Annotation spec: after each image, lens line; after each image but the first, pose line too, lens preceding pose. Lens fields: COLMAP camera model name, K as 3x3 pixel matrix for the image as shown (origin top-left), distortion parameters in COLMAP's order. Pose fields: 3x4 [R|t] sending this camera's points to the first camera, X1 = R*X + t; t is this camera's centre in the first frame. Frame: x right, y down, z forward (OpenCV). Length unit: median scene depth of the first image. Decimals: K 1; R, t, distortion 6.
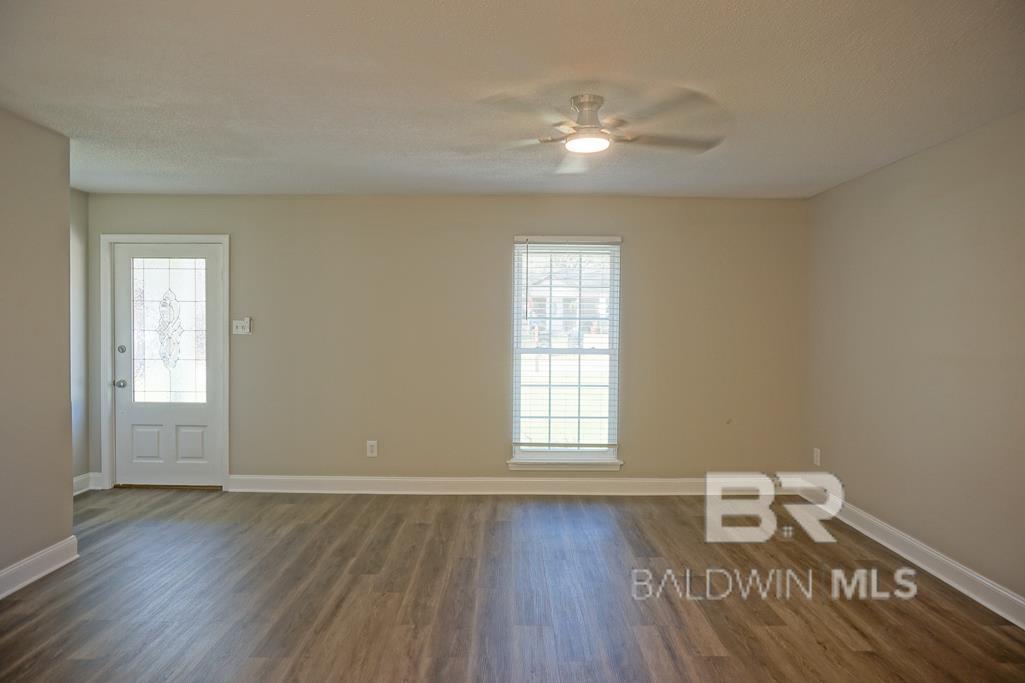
lens RADIAL K [[688.9, 0, 518.5], [0, 688.9, 342.4], [0, 0, 1]] dist [-0.040380, 0.024088]
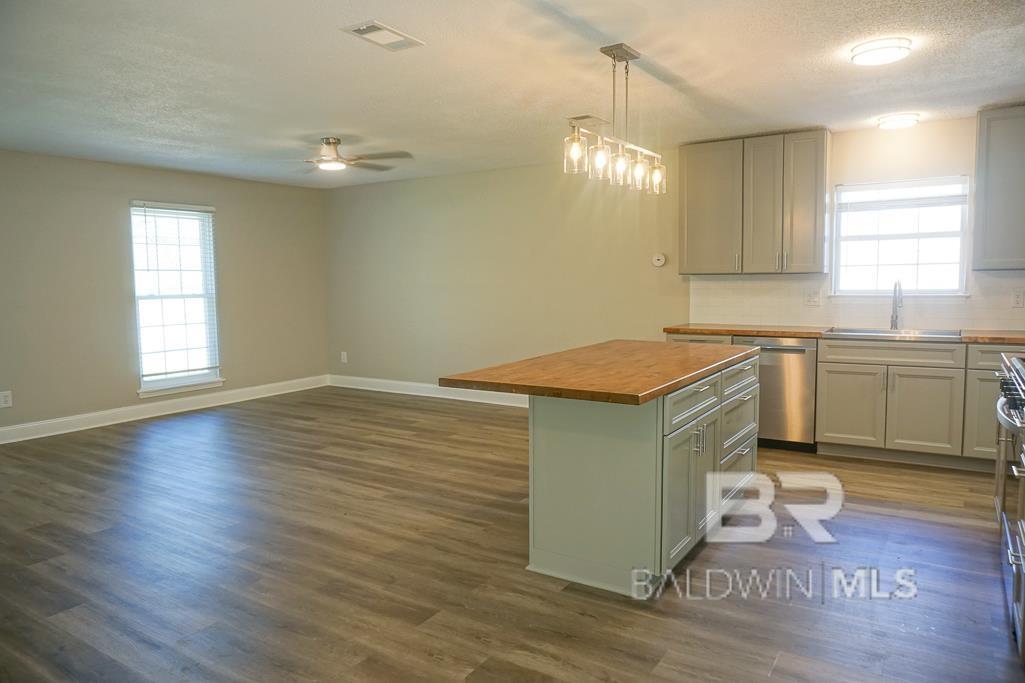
lens RADIAL K [[688.9, 0, 519.9], [0, 688.9, 343.0], [0, 0, 1]] dist [-0.040380, 0.024088]
pose [[0.533143, -0.088544, 0.841379, -0.646713], [0.036349, 0.995987, 0.081781, 0.018070], [-0.845244, -0.013018, 0.534222, -0.183223]]
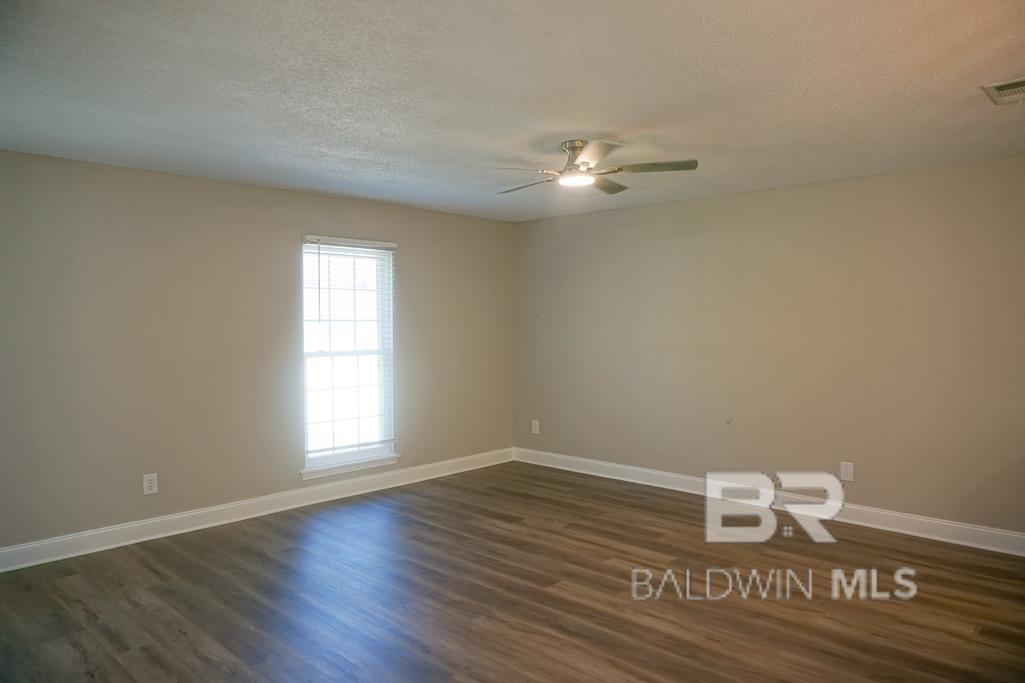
lens RADIAL K [[688.9, 0, 515.8], [0, 688.9, 342.3], [0, 0, 1]] dist [-0.040380, 0.024088]
pose [[0.681077, -0.029650, 0.731611, -0.500641], [0.027397, 0.999512, 0.015002, -0.011683], [-0.731699, 0.009826, 0.681557, 0.139032]]
